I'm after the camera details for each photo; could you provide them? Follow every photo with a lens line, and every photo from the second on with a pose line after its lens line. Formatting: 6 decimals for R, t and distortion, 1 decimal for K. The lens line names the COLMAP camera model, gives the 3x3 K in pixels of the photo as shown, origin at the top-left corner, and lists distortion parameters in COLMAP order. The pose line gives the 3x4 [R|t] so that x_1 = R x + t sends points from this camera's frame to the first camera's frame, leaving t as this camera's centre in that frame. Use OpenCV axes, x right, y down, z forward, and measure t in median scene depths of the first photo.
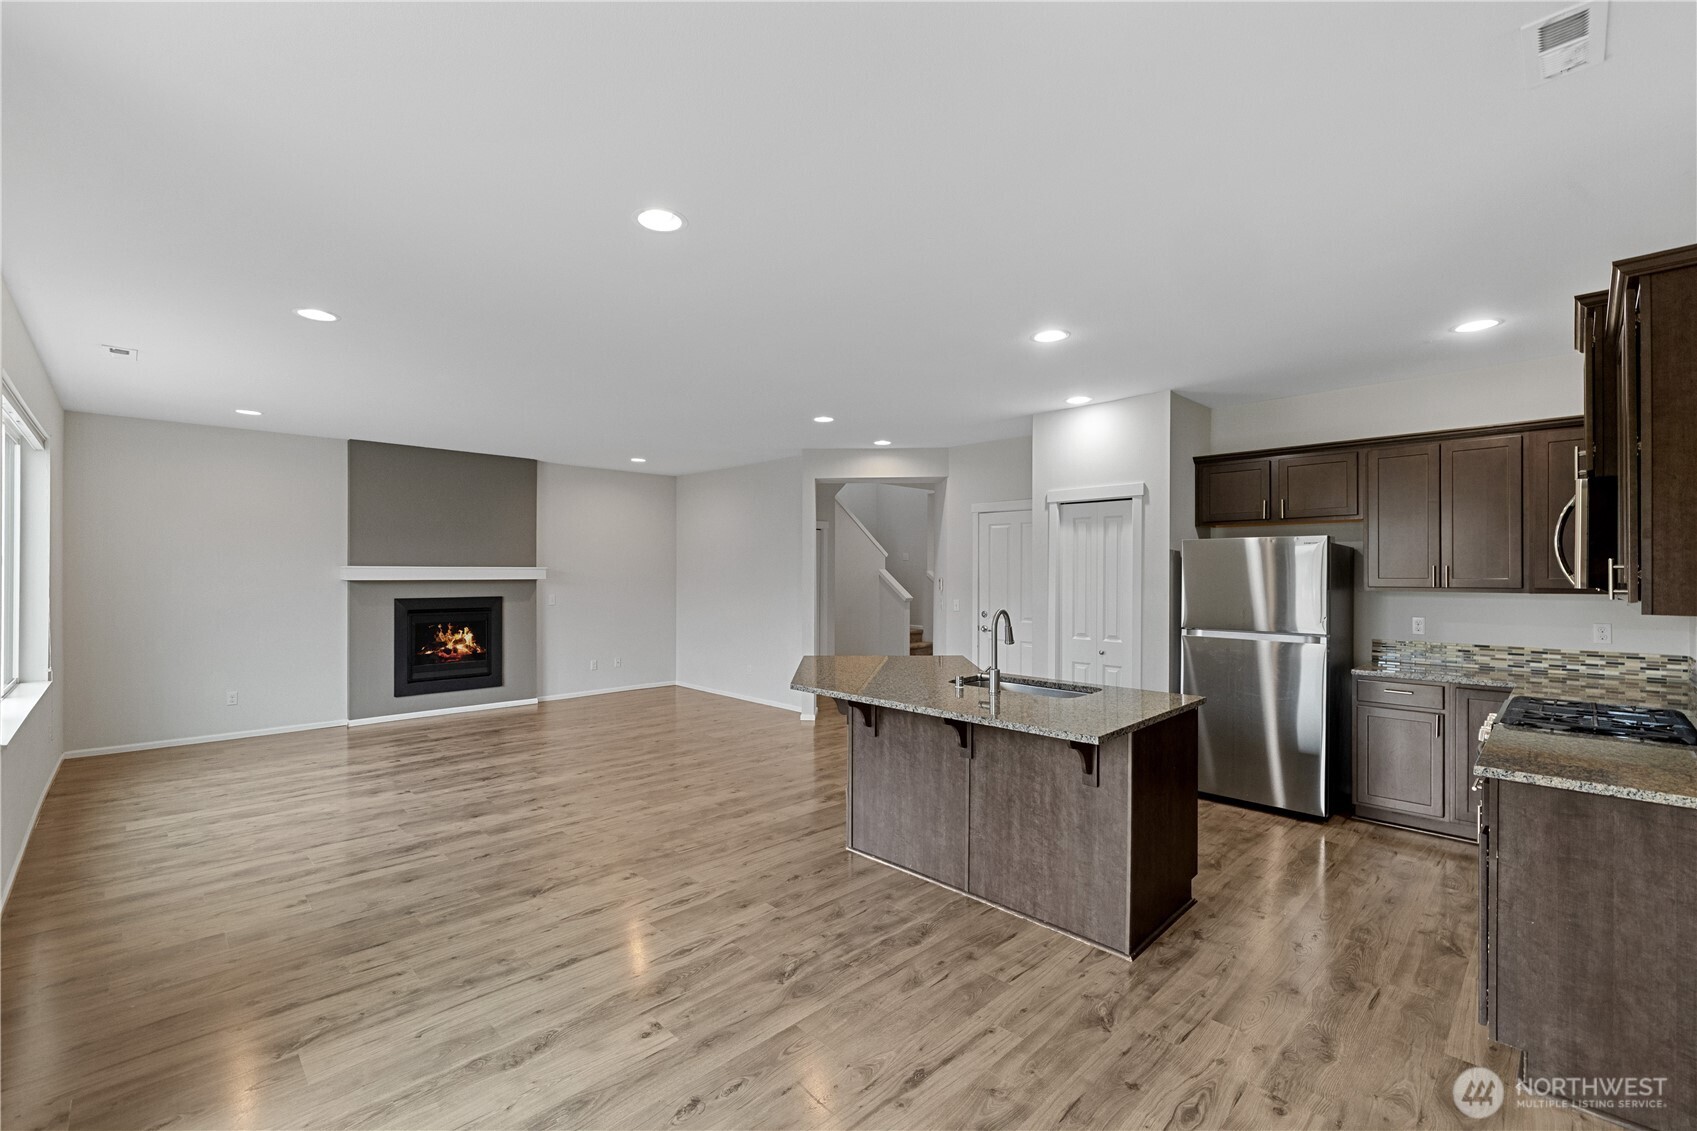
lens RADIAL K [[723.7, 0, 843.7], [0, 723.7, 571.1], [0, 0, 1]] dist [0.002066, -0.001546]
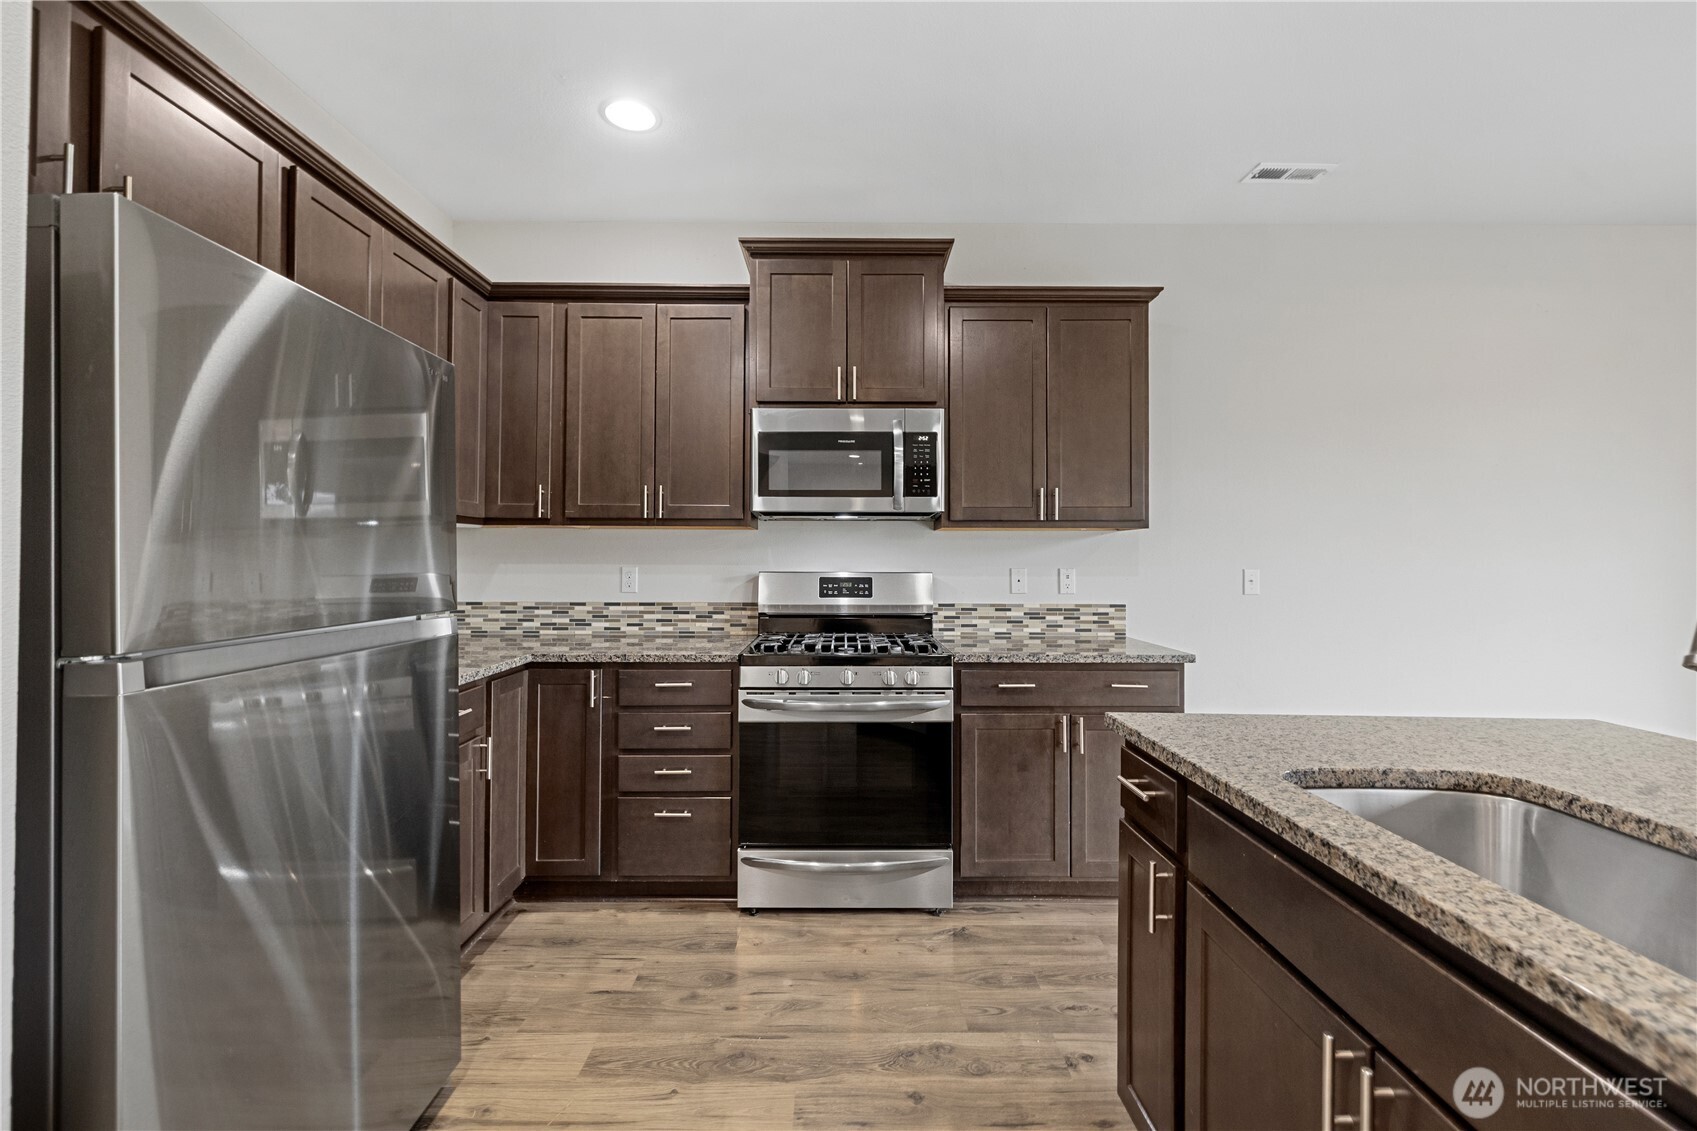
lens RADIAL K [[723.7, 0, 845.8], [0, 723.7, 556.1], [0, 0, 1]] dist [0.002066, -0.001546]
pose [[-0.717202, -0.001520, 0.696864, 0.213977], [-0.006939, 0.999964, -0.004960, 0.054445], [-0.696831, -0.008393, -0.717186, 1.064099]]
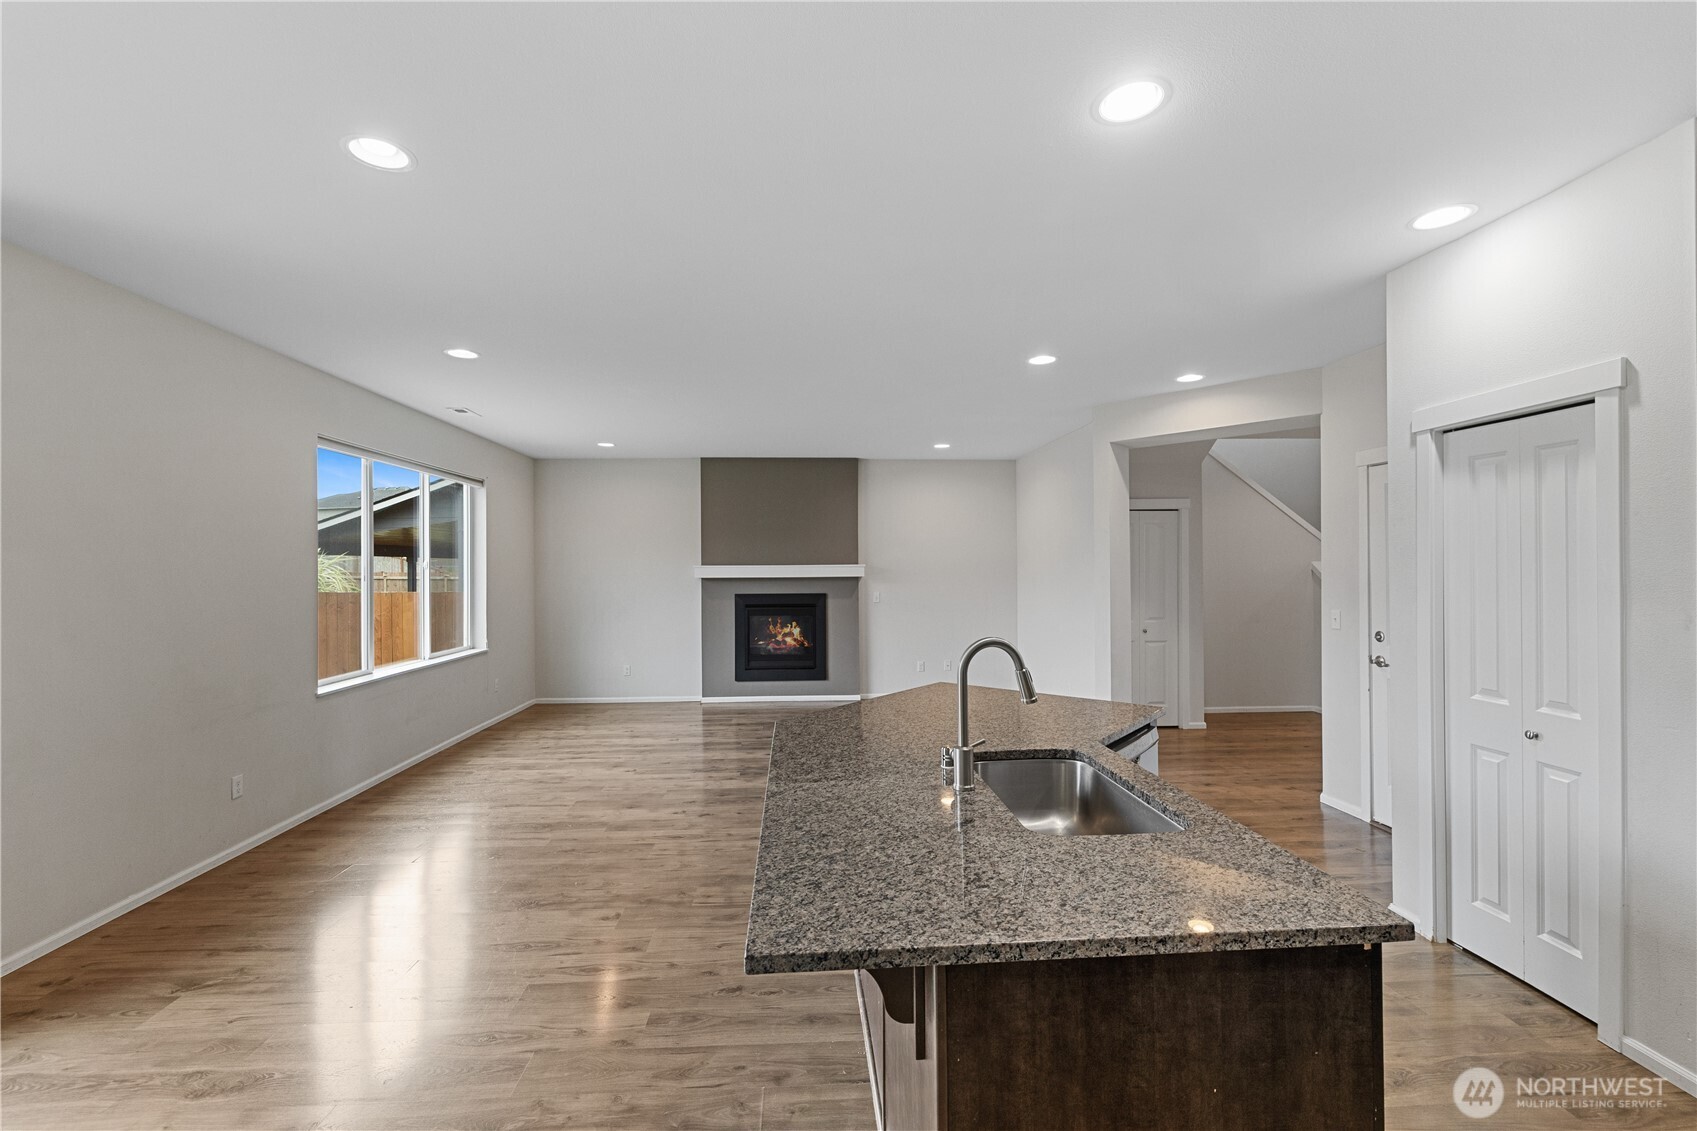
lens RADIAL K [[723.7, 0, 834.3], [0, 723.7, 564.7], [0, 0, 1]] dist [0.002066, -0.001546]
pose [[0.749547, -0.010387, -0.661870, 0.384268], [0.009193, 0.999944, -0.005282, -0.000334], [0.661887, -0.002125, 0.749600, 0.403044]]
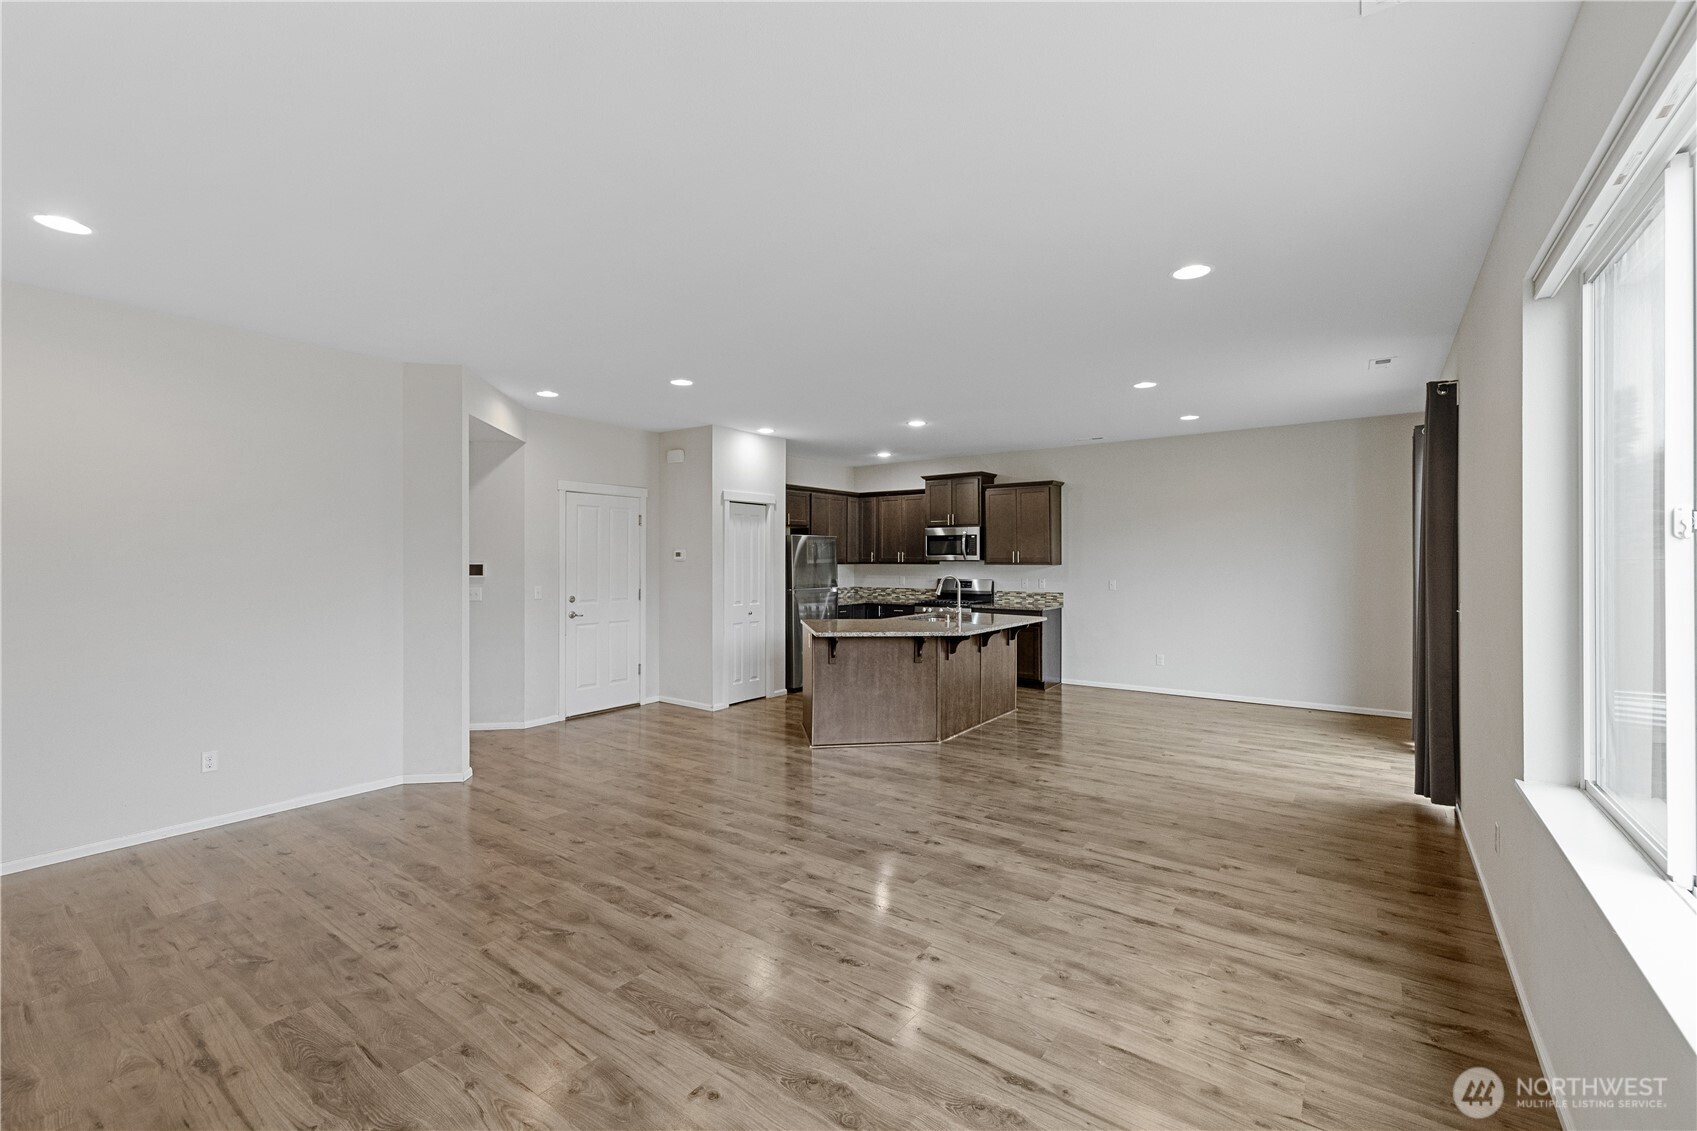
lens RADIAL K [[723.7, 0, 841.7], [0, 723.7, 558.8], [0, 0, 1]] dist [0.002066, -0.001546]
pose [[-0.165621, -0.004296, 0.986180, -1.208668], [-0.002426, 0.999989, 0.003949, 0.003628], [-0.986186, -0.001739, -0.165630, 1.232815]]
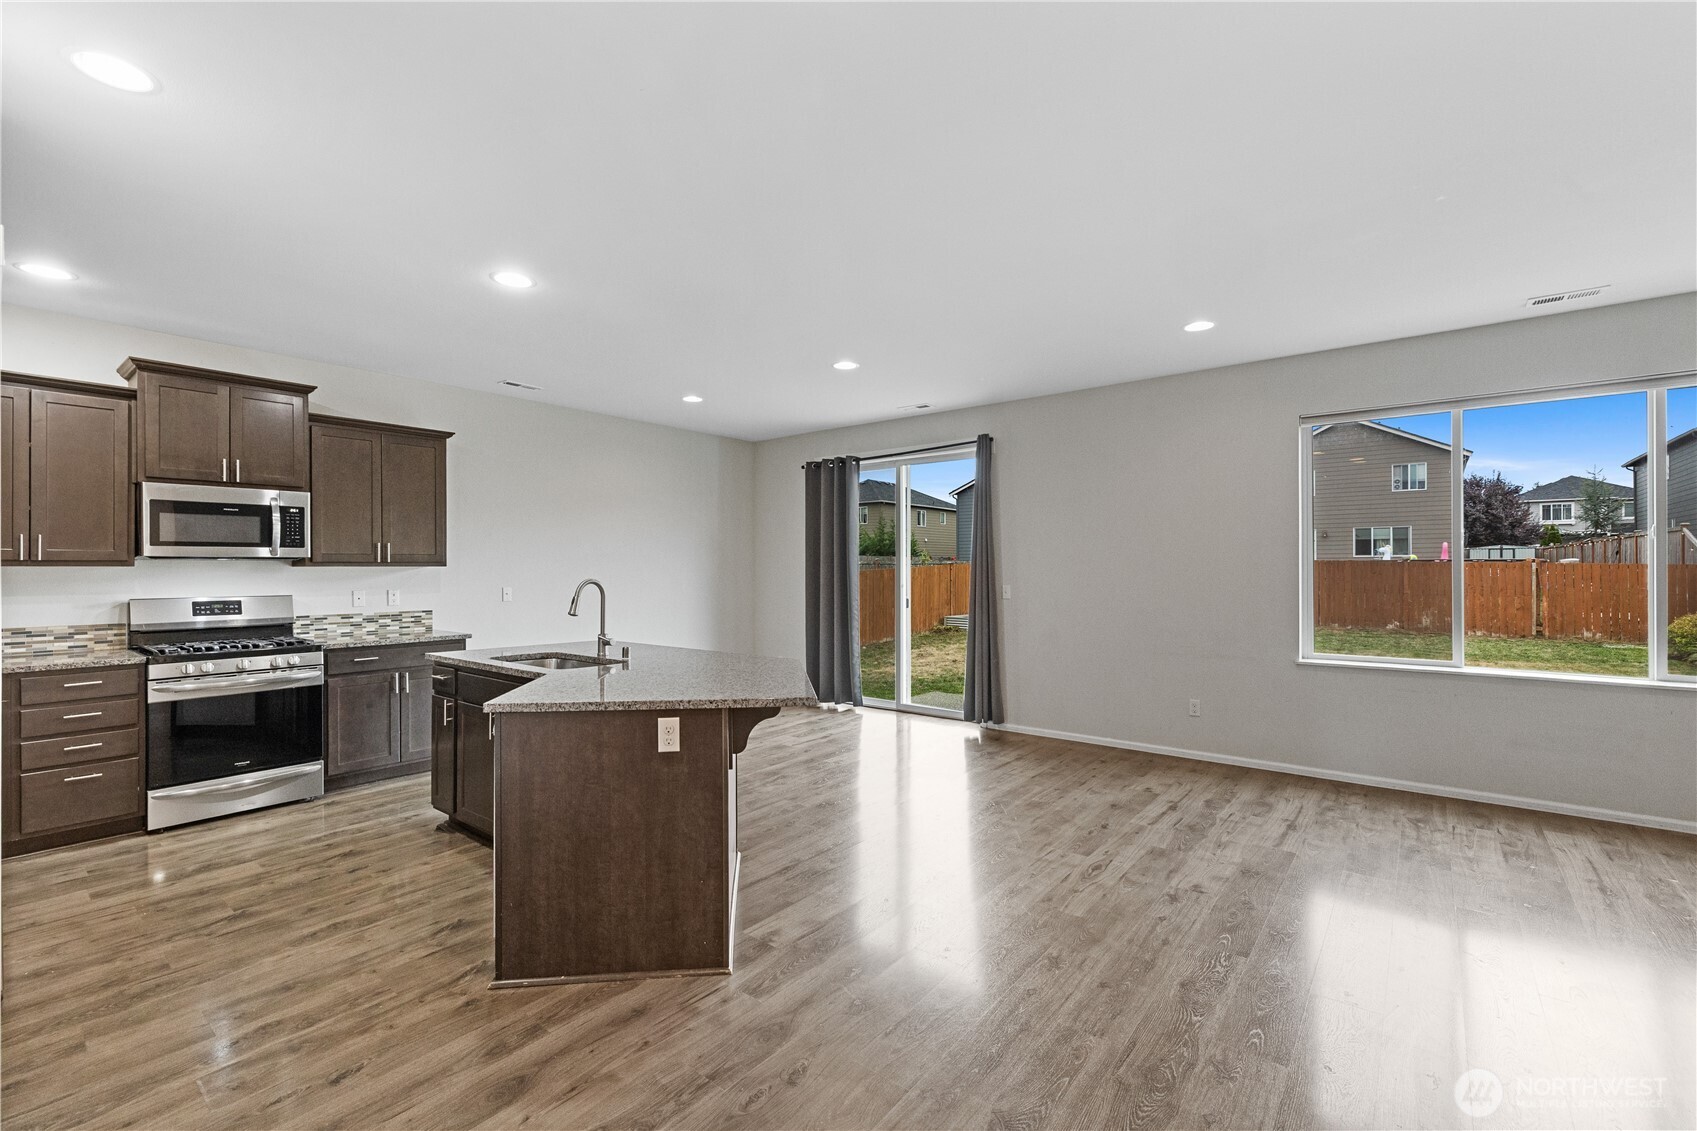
lens RADIAL K [[723.7, 0, 851.1], [0, 723.7, 564.9], [0, 0, 1]] dist [0.002066, -0.001546]
pose [[-0.991821, -0.000675, -0.127634, -0.015556], [0.000178, 0.999978, -0.006670, 0.030338], [0.127635, -0.006638, -0.991799, 1.624126]]
